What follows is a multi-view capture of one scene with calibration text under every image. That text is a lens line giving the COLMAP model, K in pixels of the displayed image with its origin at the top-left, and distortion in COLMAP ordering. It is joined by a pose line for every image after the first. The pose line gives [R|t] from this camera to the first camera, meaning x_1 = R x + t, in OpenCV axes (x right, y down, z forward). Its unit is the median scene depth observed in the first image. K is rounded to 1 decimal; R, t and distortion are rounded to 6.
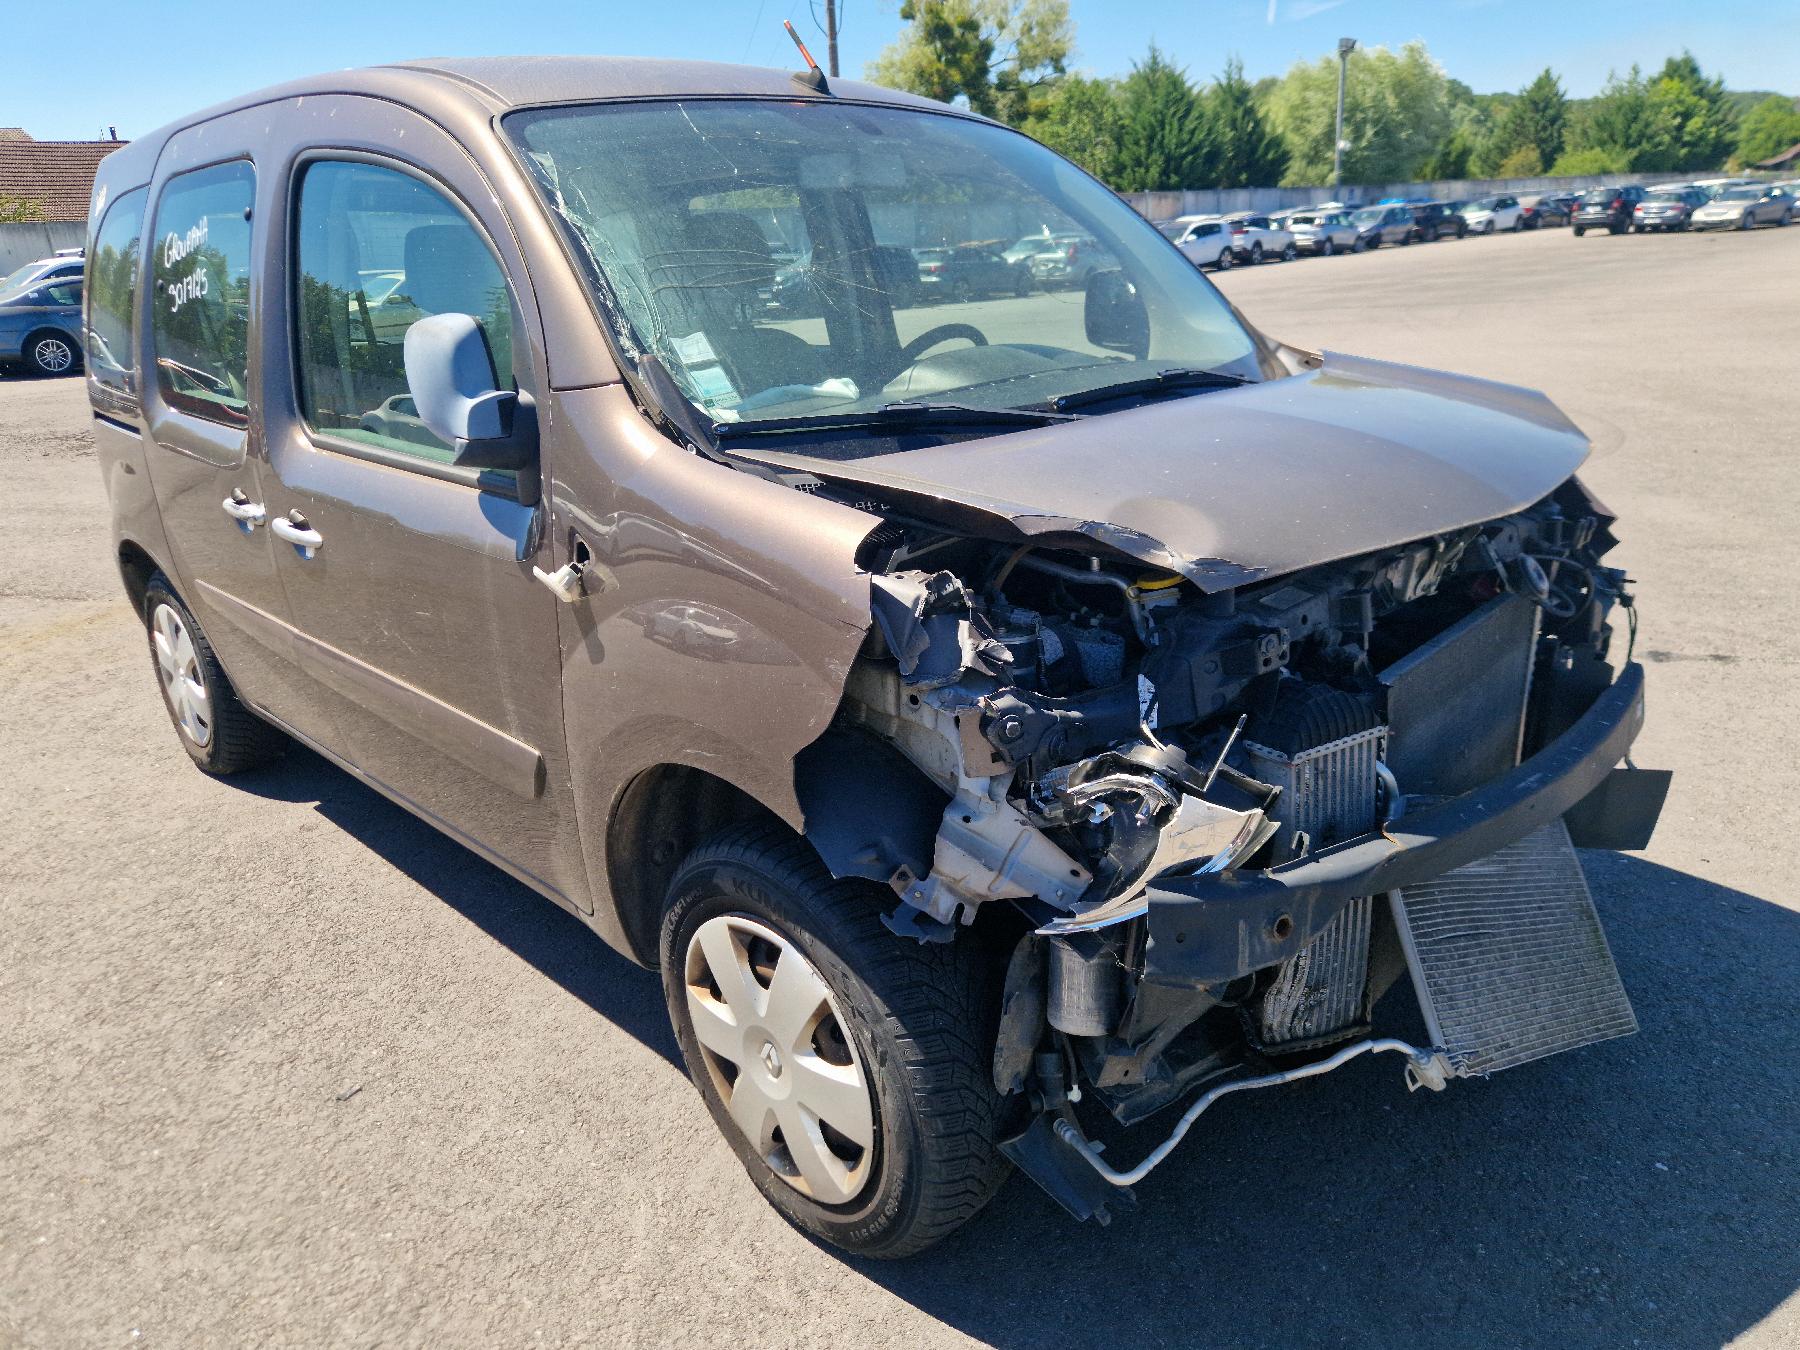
lens RADIAL K [[1214.6, 0, 910.8], [0, 1214.6, 671.7], [0, 0, 1]] dist [0.063606, -0.051932]
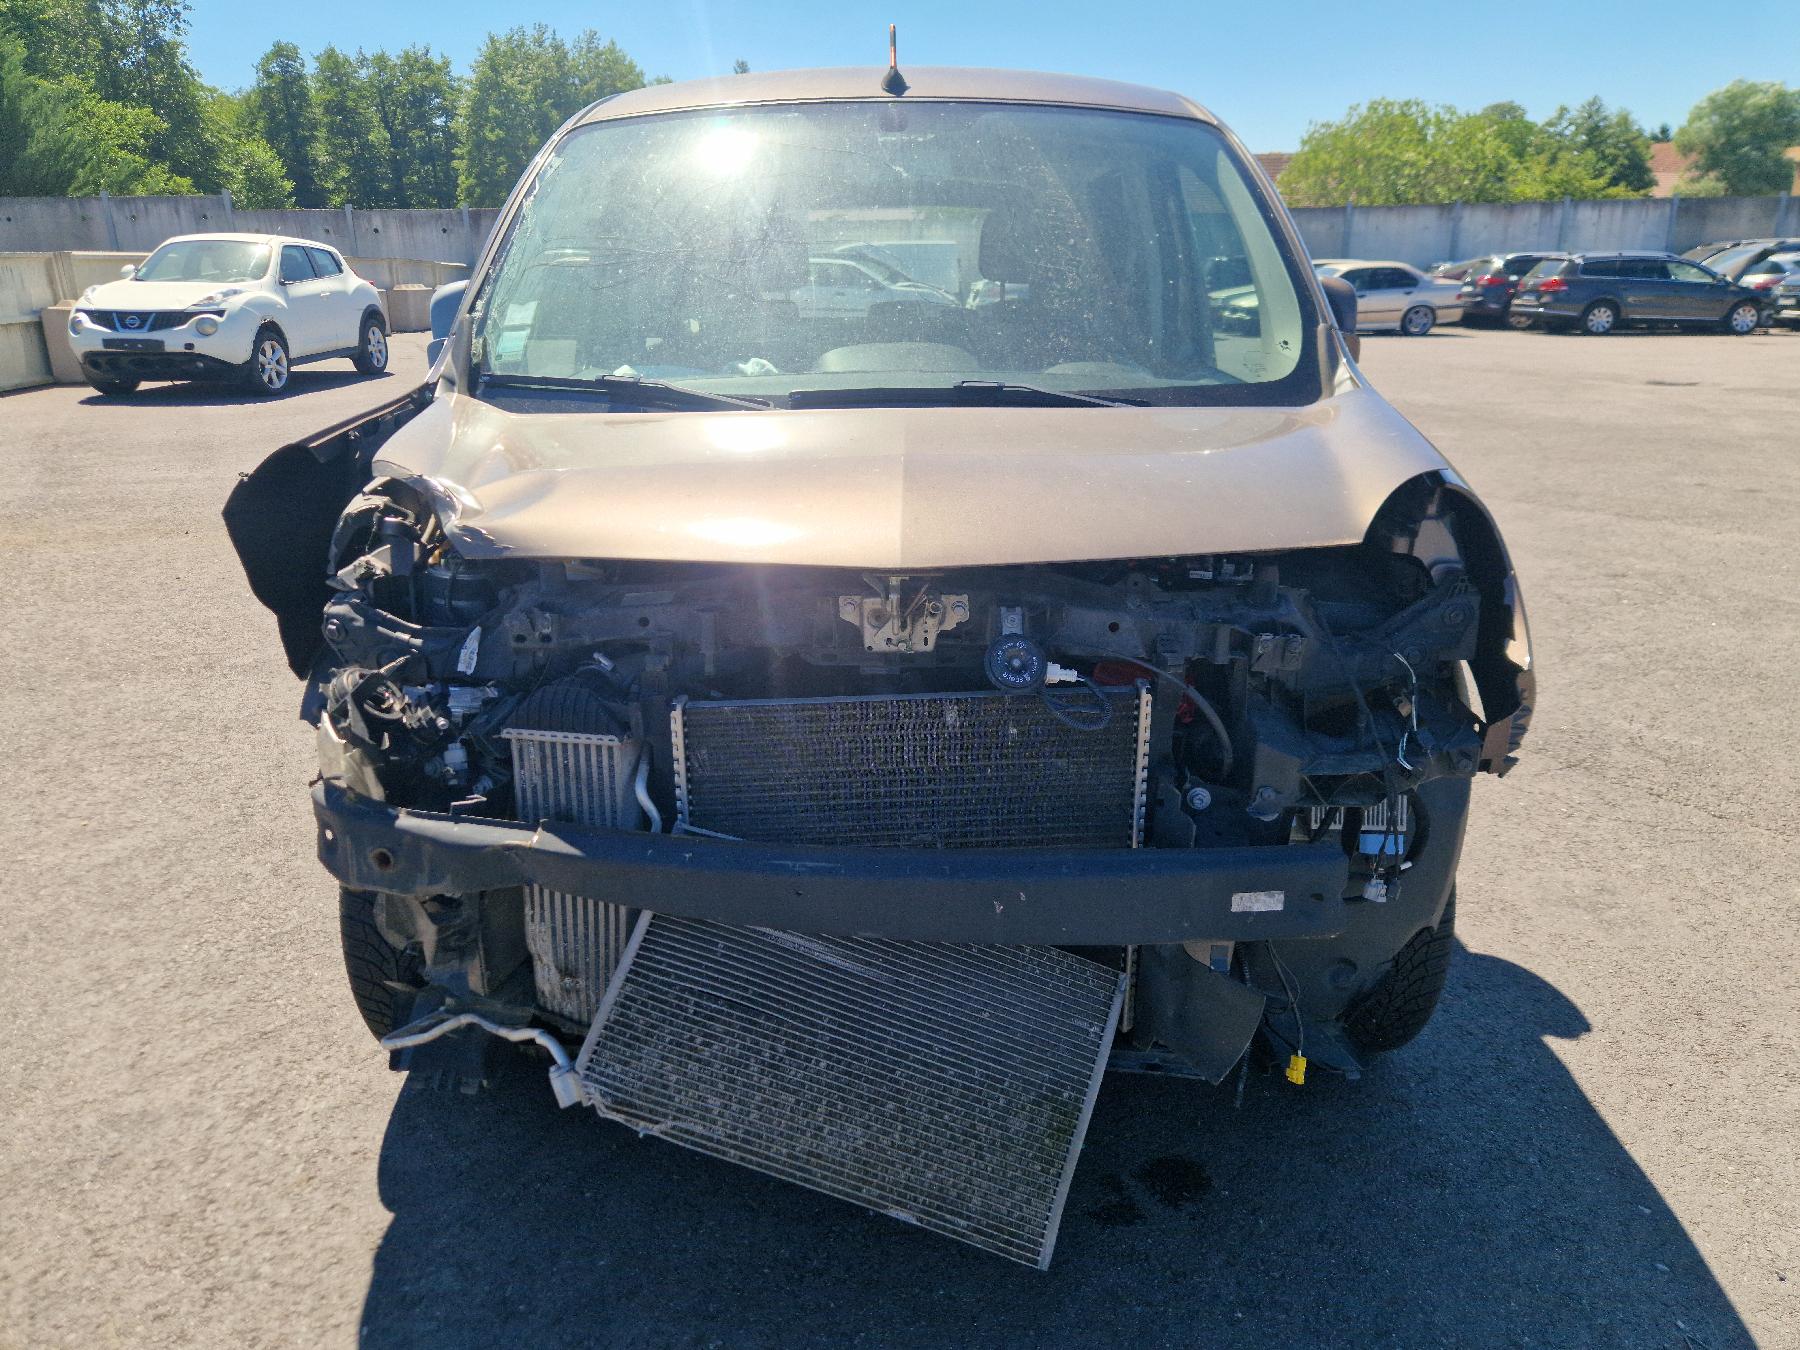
lens RADIAL K [[1214.6, 0, 910.8], [0, 1214.6, 671.7], [0, 0, 1]] dist [0.063606, -0.051932]
pose [[0.737534, 0.258364, -0.623932, 1.162518], [-0.257608, 0.961694, 0.093716, -0.160260], [0.624245, 0.091611, 0.775839, 0.379143]]
